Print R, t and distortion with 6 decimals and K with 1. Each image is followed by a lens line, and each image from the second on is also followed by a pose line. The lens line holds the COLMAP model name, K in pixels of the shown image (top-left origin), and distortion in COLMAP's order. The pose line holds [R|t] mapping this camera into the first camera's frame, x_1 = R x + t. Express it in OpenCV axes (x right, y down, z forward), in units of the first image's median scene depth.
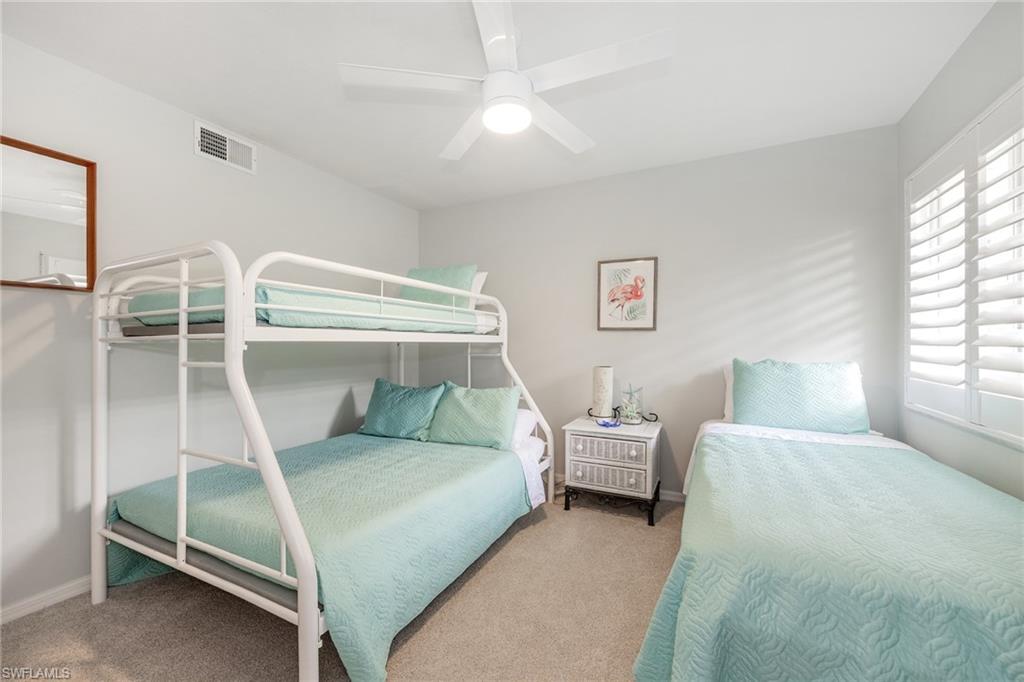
lens RADIAL K [[415.0, 0, 515.7], [0, 415.0, 339.3], [0, 0, 1]] dist [-0.003062, -0.000156]
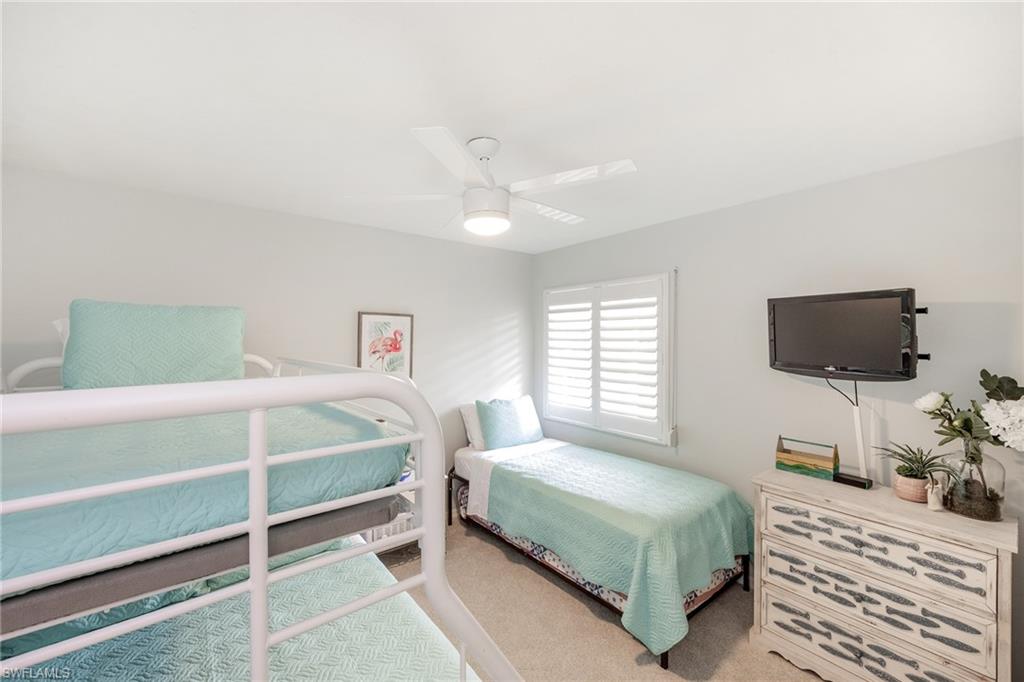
lens RADIAL K [[415.0, 0, 515.7], [0, 415.0, 339.3], [0, 0, 1]] dist [-0.003062, -0.000156]
pose [[0.420529, 0.000198, 0.907279, -0.556088], [-0.010796, 0.999930, 0.004785, -0.139030], [-0.907215, -0.011807, 0.420501, 0.274890]]
